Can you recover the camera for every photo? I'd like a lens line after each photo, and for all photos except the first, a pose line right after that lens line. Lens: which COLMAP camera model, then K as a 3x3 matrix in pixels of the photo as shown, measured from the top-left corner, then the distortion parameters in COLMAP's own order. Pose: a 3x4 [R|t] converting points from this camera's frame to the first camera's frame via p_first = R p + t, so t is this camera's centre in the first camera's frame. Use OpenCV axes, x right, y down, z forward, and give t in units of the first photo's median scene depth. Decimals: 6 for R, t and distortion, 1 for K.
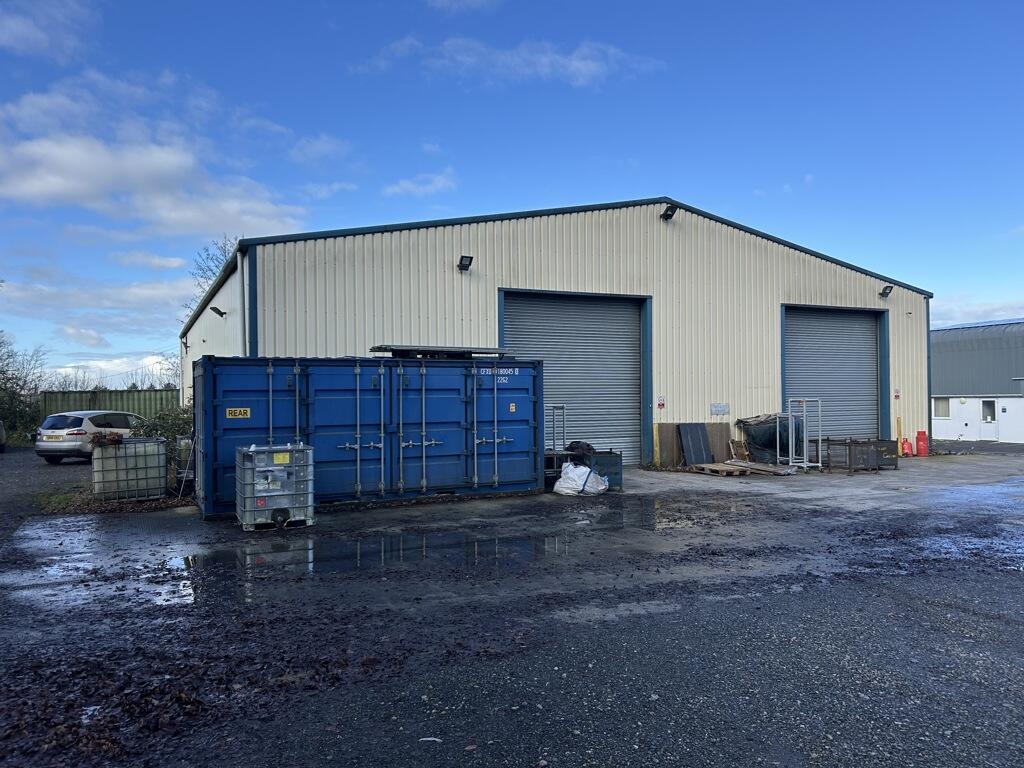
lens RADIAL K [[782.1, 0, 509.8], [0, 782.1, 357.0], [0, 0, 1]] dist [0.059643, -0.052170]
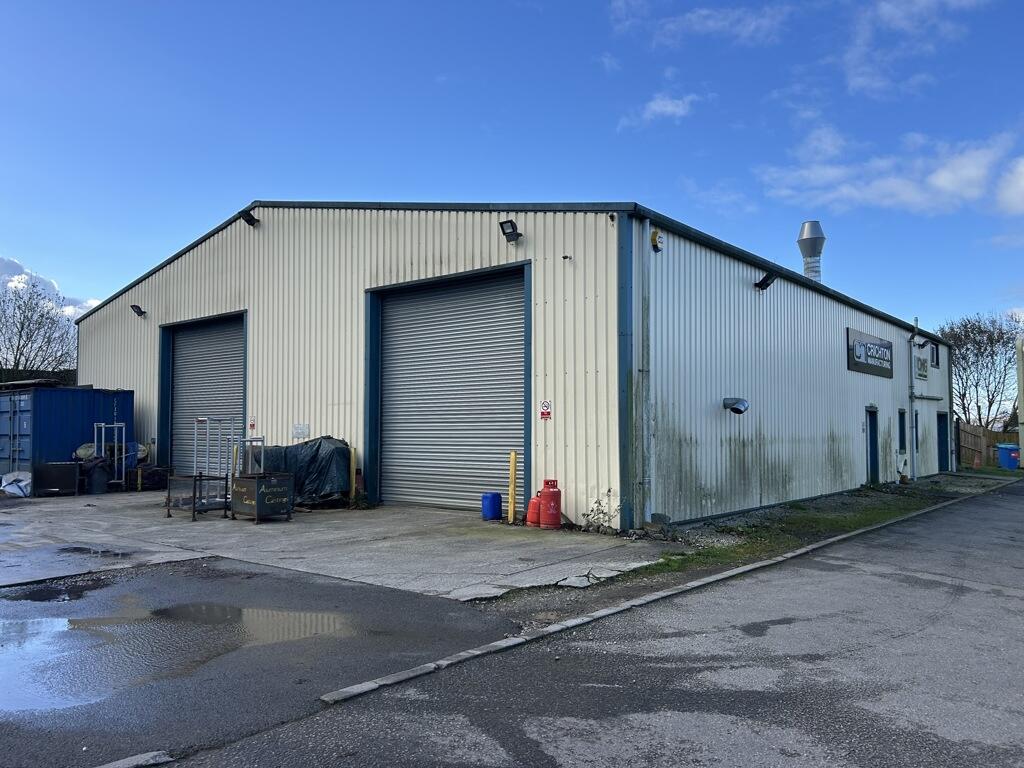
lens RADIAL K [[780.6, 0, 512.0], [0, 780.6, 384.0], [0, 0, 1]] dist [0.100096, -0.096489]
pose [[0.406133, -0.047095, -0.912600, 1.157943], [0.042245, 0.998571, -0.032731, 0.054532], [0.912837, -0.025259, 0.407542, 0.902271]]
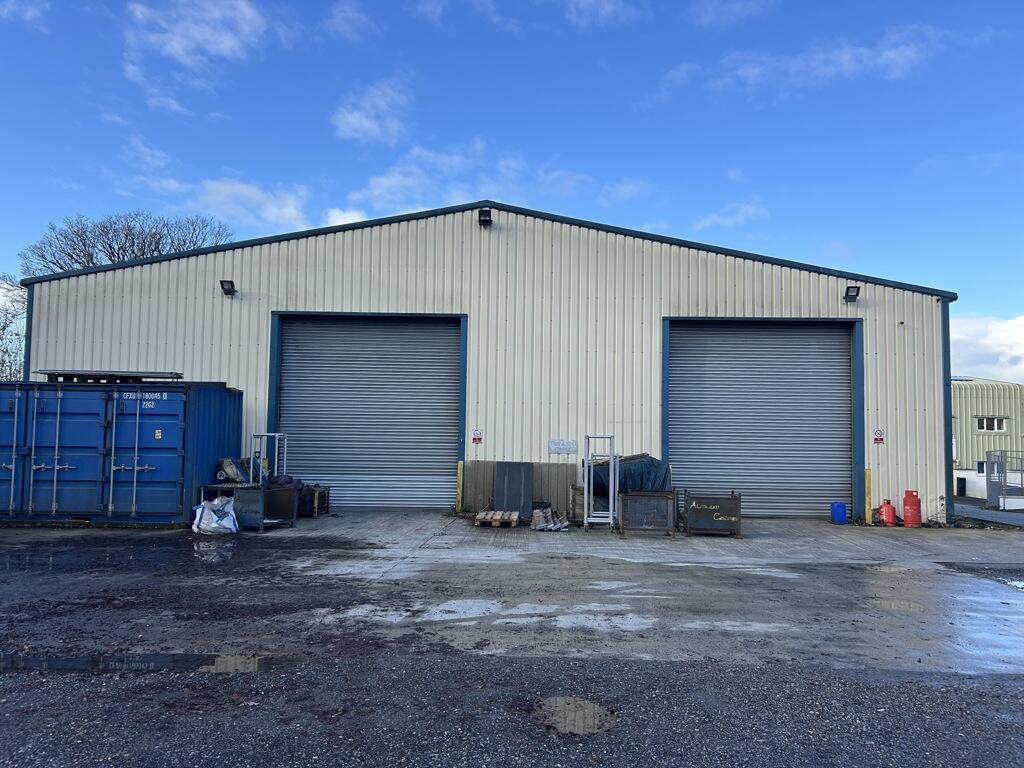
lens RADIAL K [[780.6, 0, 512.0], [0, 780.6, 384.0], [0, 0, 1]] dist [0.100096, -0.096489]
pose [[0.891368, -0.007024, -0.453226, 0.617429], [-0.001248, 0.999838, -0.017951, 0.015522], [0.453279, 0.016566, 0.891215, 0.252391]]
